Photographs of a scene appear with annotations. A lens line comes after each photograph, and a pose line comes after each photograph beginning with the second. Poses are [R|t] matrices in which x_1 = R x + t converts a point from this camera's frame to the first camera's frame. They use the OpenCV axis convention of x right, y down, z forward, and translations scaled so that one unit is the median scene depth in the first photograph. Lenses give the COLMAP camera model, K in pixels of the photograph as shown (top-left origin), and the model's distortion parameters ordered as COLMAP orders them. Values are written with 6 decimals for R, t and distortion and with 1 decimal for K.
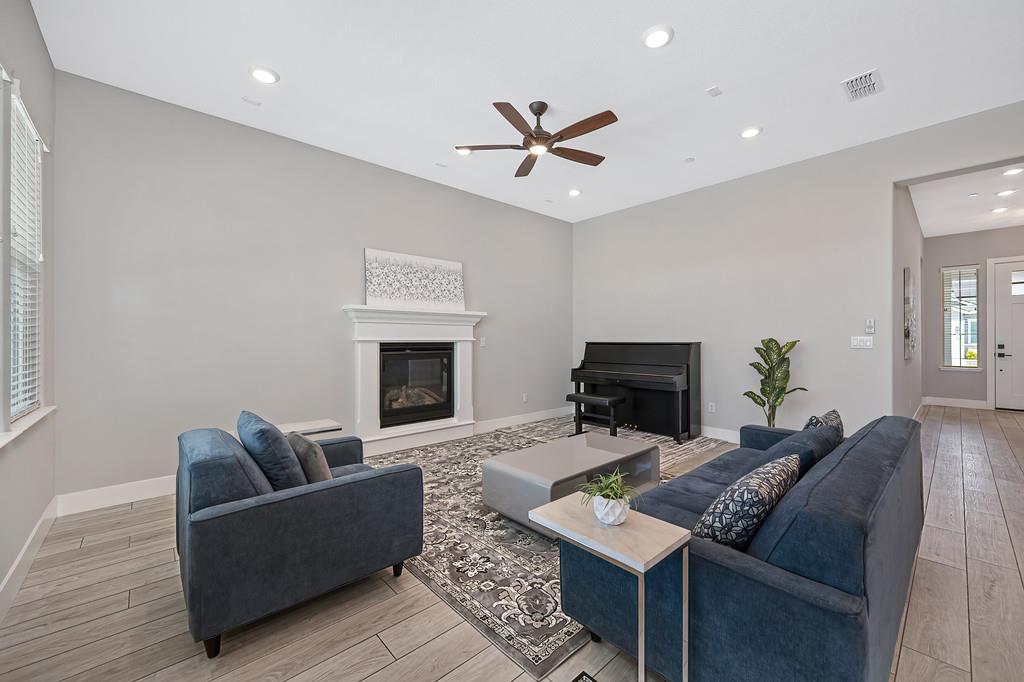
lens RADIAL K [[405.6, 0, 514.5], [0, 405.6, 342.8], [0, 0, 1]] dist [0.000290, -0.000028]
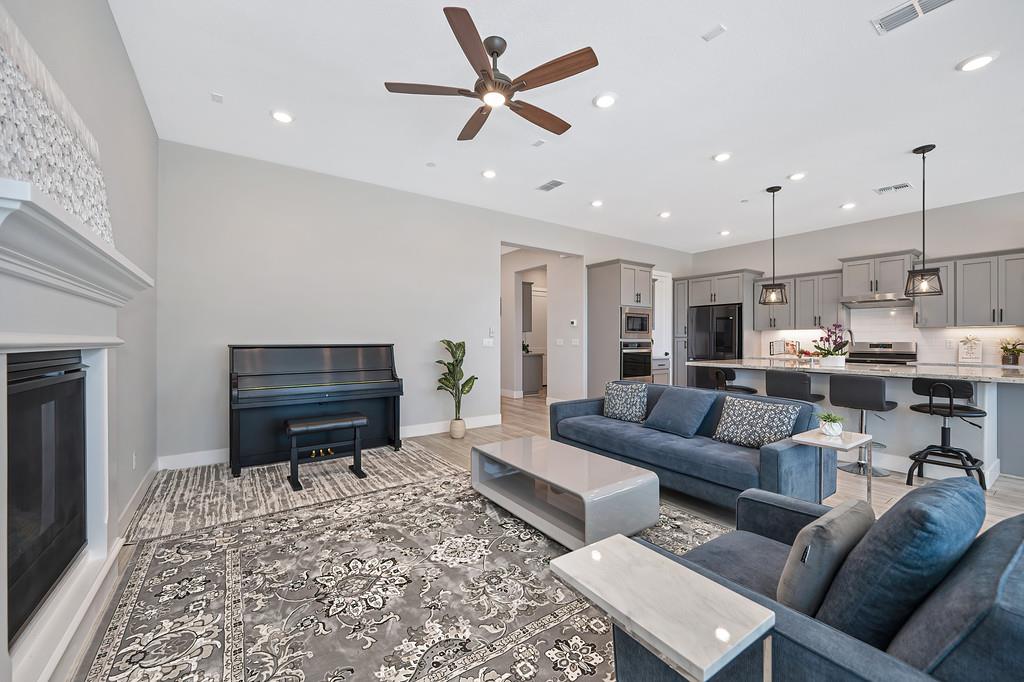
lens RADIAL K [[405.6, 0, 510.6], [0, 405.6, 343.3], [0, 0, 1]] dist [0.000290, -0.000028]
pose [[0.132227, -0.007767, 0.991189, -0.503299], [0.007429, 0.999949, 0.006845, -0.007558], [-0.991192, 0.006458, 0.132278, 0.604640]]
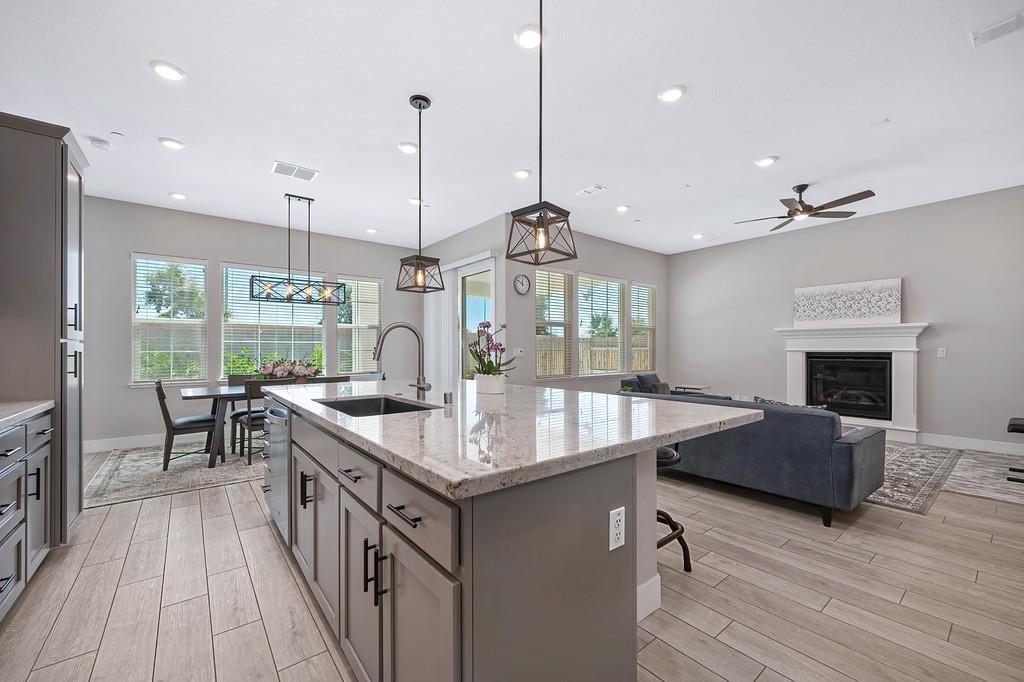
lens RADIAL K [[405.6, 0, 507.3], [0, 405.6, 348.9], [0, 0, 1]] dist [0.000290, -0.000028]
pose [[-0.077226, -0.001130, -0.997013, 1.096144], [-0.006771, 0.999977, -0.000609, -0.003343], [0.996991, 0.006704, -0.077232, 0.058833]]
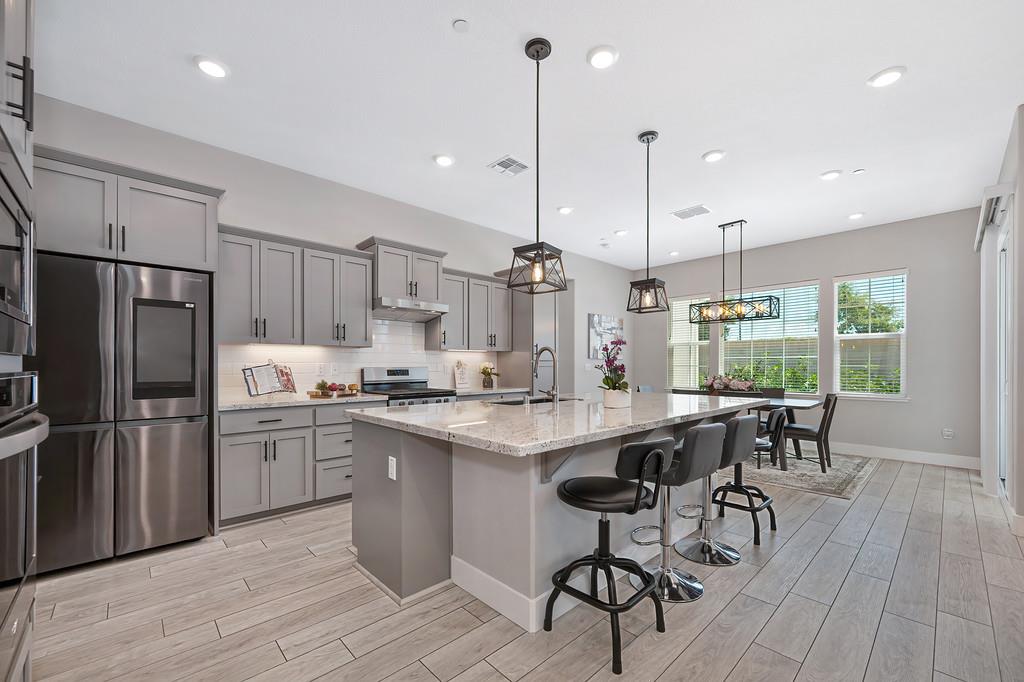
lens RADIAL K [[405.6, 0, 522.3], [0, 405.6, 363.6], [0, 0, 1]] dist [0.000290, -0.000028]
pose [[-0.999787, -0.000215, -0.020662, 0.687633], [-0.000316, 0.999988, 0.004858, -0.007171], [0.020660, 0.004863, -0.999775, 0.568668]]
